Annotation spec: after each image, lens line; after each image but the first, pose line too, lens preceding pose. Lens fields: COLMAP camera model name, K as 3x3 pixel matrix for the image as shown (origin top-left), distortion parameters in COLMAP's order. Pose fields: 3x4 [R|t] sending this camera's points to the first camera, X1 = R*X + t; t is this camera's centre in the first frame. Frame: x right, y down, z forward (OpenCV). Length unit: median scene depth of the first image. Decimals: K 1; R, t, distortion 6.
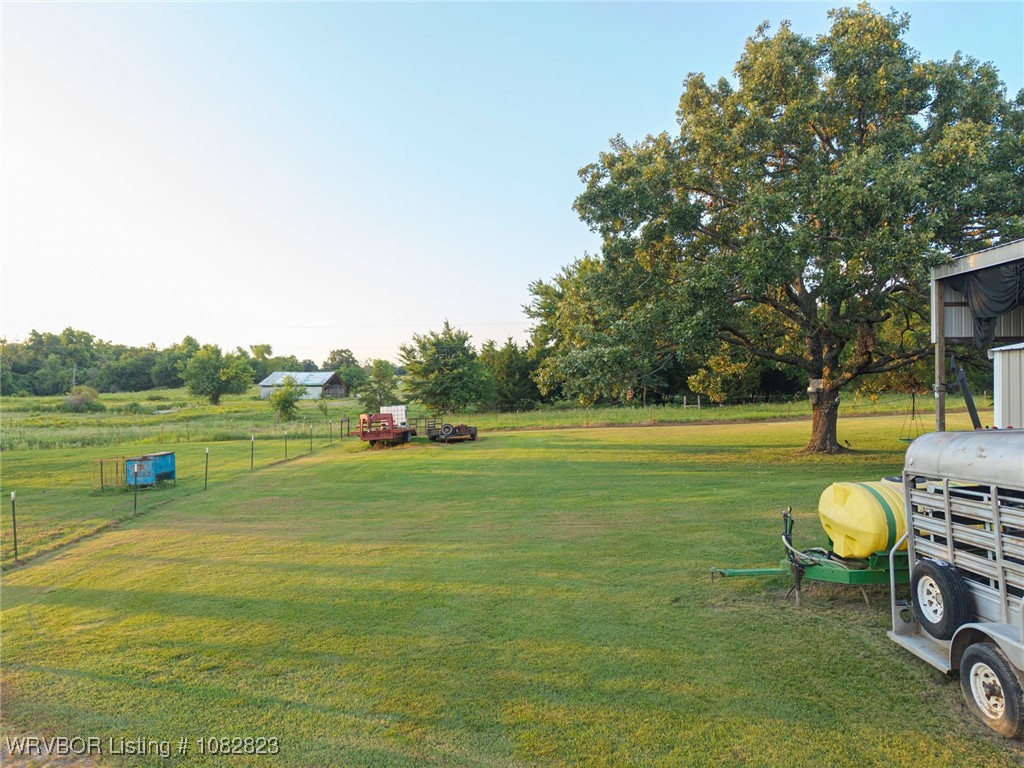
lens RADIAL K [[686.8, 0, 509.2], [0, 686.8, 387.3], [0, 0, 1]] dist [0.023244, -0.025204]
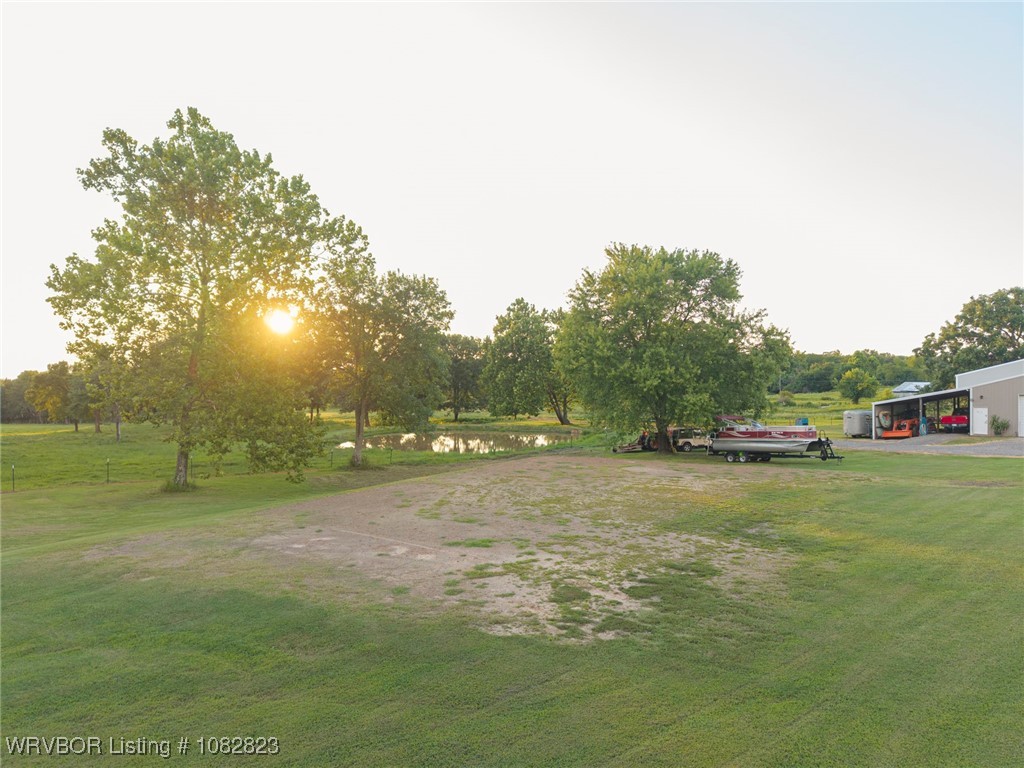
lens RADIAL K [[686.8, 0, 509.2], [0, 686.8, 387.3], [0, 0, 1]] dist [0.023244, -0.025204]
pose [[0.594223, 0.003770, -0.804291, 0.164443], [0.002366, 0.999976, 0.006436, -0.010611], [0.804297, -0.005728, 0.594201, -0.266564]]
